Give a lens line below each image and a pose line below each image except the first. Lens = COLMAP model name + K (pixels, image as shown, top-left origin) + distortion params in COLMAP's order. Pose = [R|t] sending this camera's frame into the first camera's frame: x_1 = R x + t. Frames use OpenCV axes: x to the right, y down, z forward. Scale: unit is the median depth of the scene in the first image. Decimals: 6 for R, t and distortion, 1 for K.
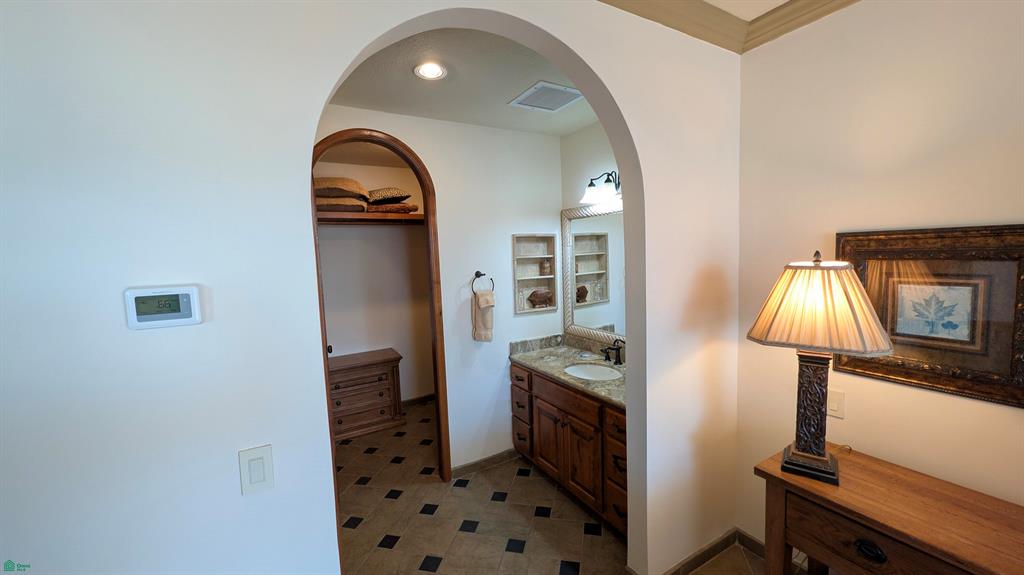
lens RADIAL K [[393.4, 0, 511.7], [0, 393.4, 286.1], [0, 0, 1]] dist [0.001344, -0.000148]
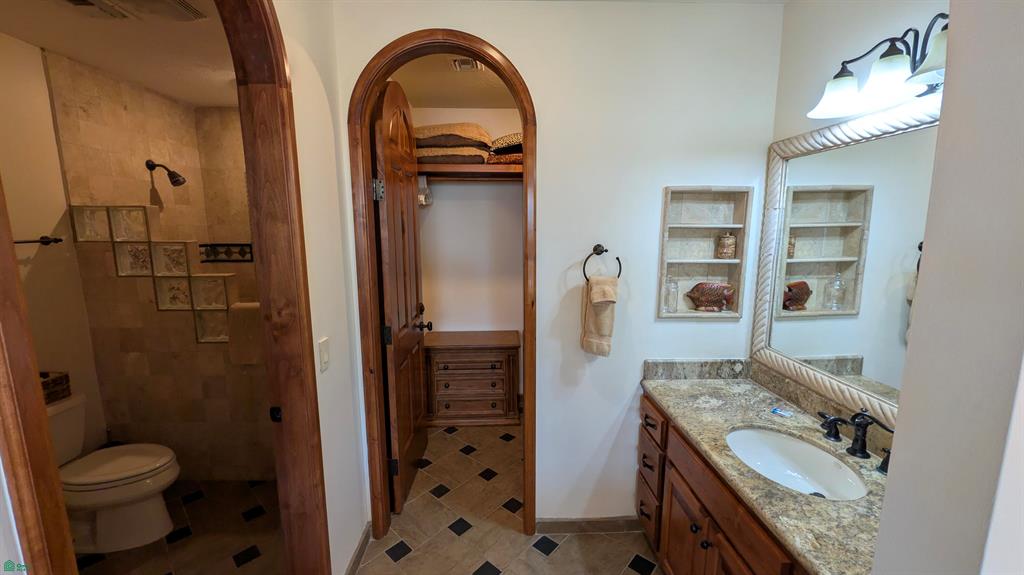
lens RADIAL K [[393.4, 0, 511.7], [0, 393.4, 286.1], [0, 0, 1]] dist [0.001344, -0.000148]
pose [[0.877221, 0.105146, -0.468431, 0.087816], [-0.070373, 0.993344, 0.091184, -0.017486], [0.474901, -0.047024, 0.878782, 0.328886]]
